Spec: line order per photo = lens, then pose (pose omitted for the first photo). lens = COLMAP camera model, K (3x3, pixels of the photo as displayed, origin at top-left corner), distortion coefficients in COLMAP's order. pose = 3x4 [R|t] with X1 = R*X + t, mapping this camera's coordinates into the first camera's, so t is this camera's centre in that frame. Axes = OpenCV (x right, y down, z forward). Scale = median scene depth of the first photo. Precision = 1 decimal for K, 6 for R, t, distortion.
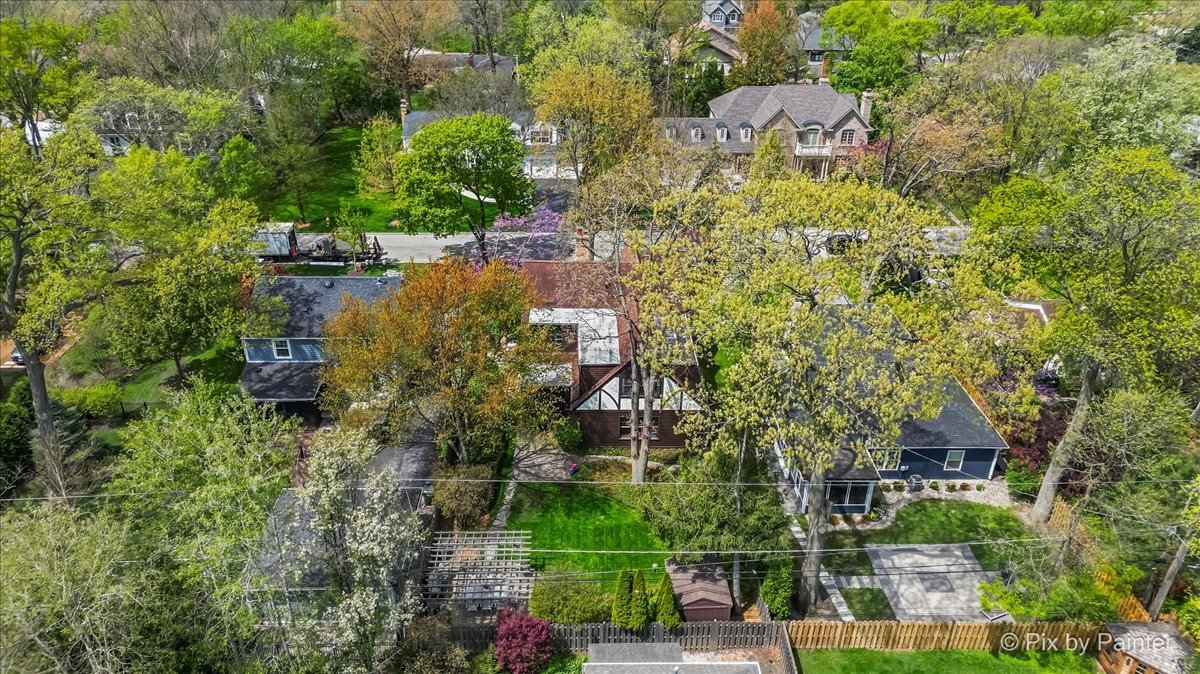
lens RADIAL K [[873.6, 0, 604.9], [0, 873.6, 334.2], [0, 0, 1]] dist [0.078282, -0.005157]
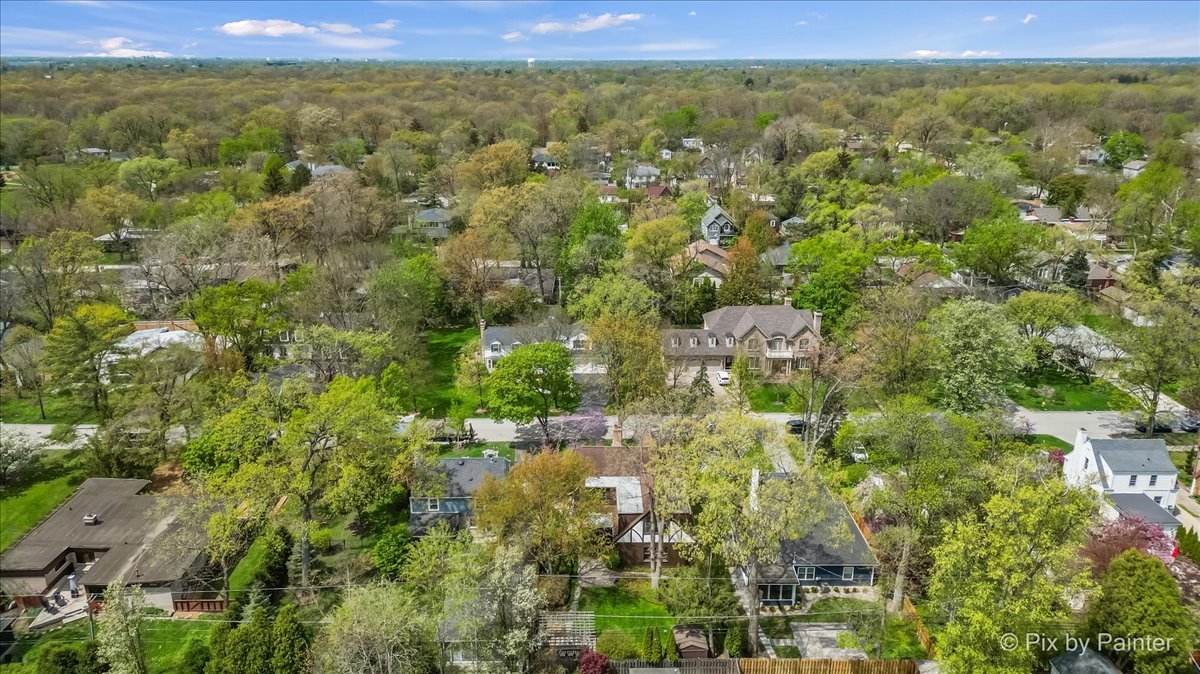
lens RADIAL K [[873.6, 0, 604.9], [0, 873.6, 334.2], [0, 0, 1]] dist [0.078282, -0.005157]
pose [[0.999863, -0.006369, -0.015271, -0.028304], [0.003721, 0.985860, -0.167529, -0.022334], [0.016122, 0.167449, 0.985749, -0.706076]]
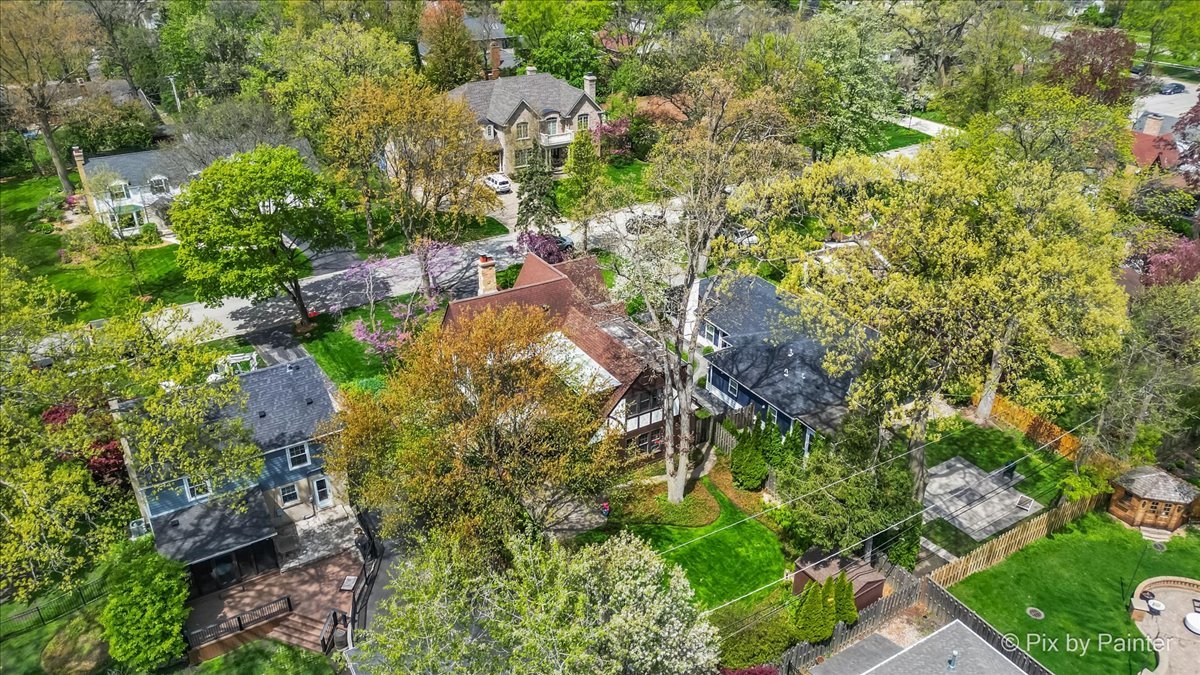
lens RADIAL K [[873.6, 0, 604.9], [0, 873.6, 334.7], [0, 0, 1]] dist [0.078282, -0.005157]
pose [[0.868150, -0.242313, 0.433129, -0.404059], [0.239076, 0.968962, 0.062889, -0.083271], [-0.434924, 0.048953, 0.899135, 0.171917]]
